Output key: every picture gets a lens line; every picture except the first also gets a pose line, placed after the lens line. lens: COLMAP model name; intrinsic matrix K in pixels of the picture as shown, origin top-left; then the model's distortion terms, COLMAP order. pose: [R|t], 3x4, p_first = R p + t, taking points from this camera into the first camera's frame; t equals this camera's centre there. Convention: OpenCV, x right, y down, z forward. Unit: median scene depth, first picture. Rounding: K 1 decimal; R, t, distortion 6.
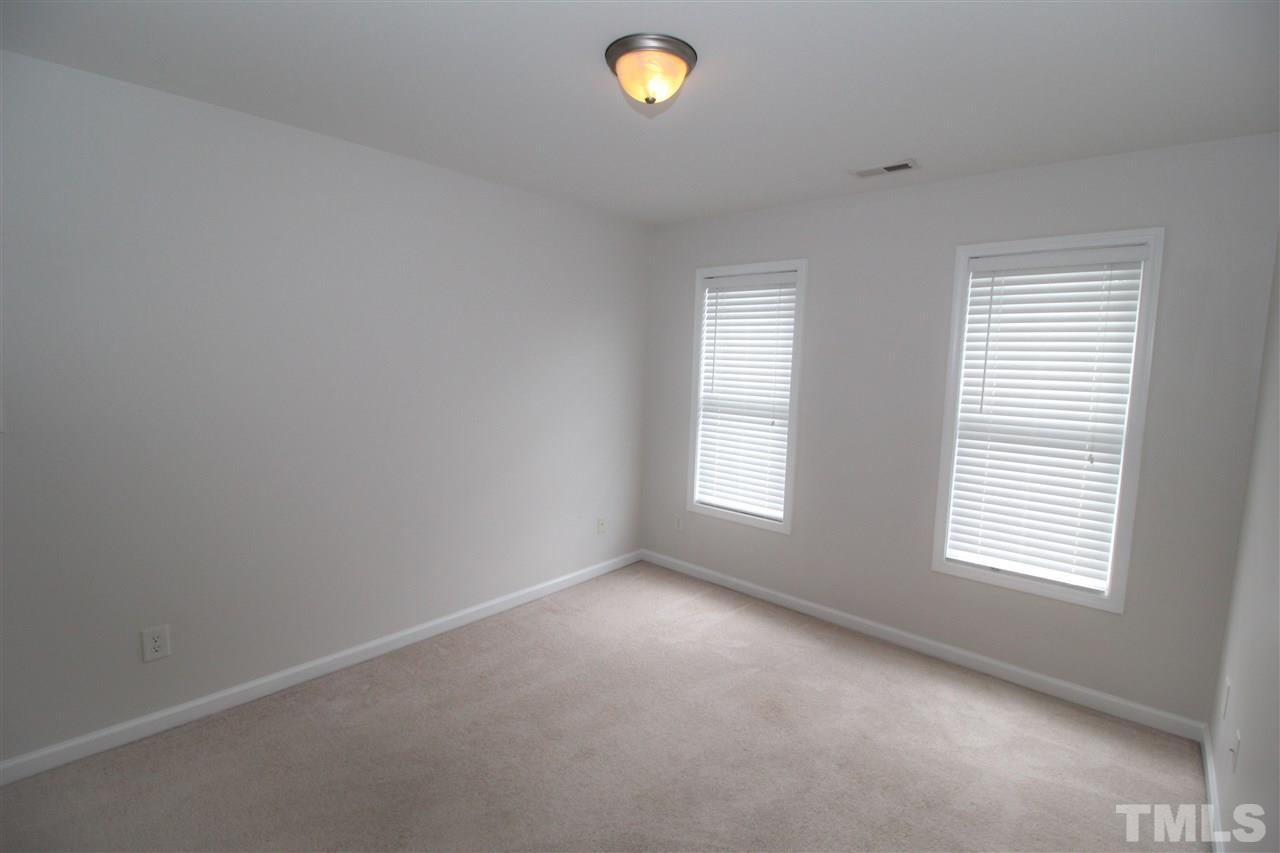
lens RADIAL K [[573.7, 0, 658.4], [0, 573.7, 427.0], [0, 0, 1]] dist [0.031645, -0.018525]
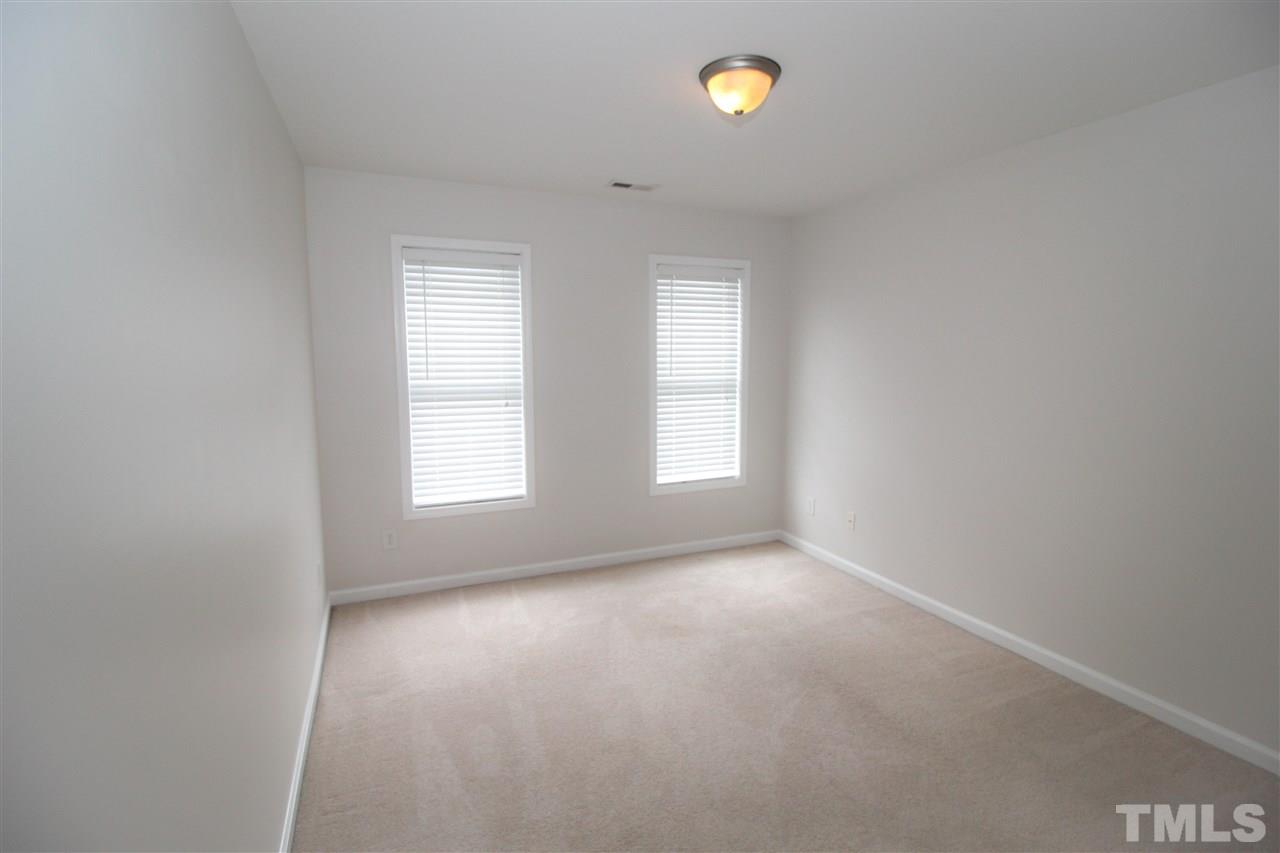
lens RADIAL K [[592.7, 0, 642.4], [0, 592.7, 420.3], [0, 0, 1]] dist [-0.000365, -0.012803]
pose [[0.465722, -0.150160, 0.872098, -0.615025], [0.109590, 0.987699, 0.111541, -0.070894], [-0.878119, 0.043626, 0.476450, 0.308738]]
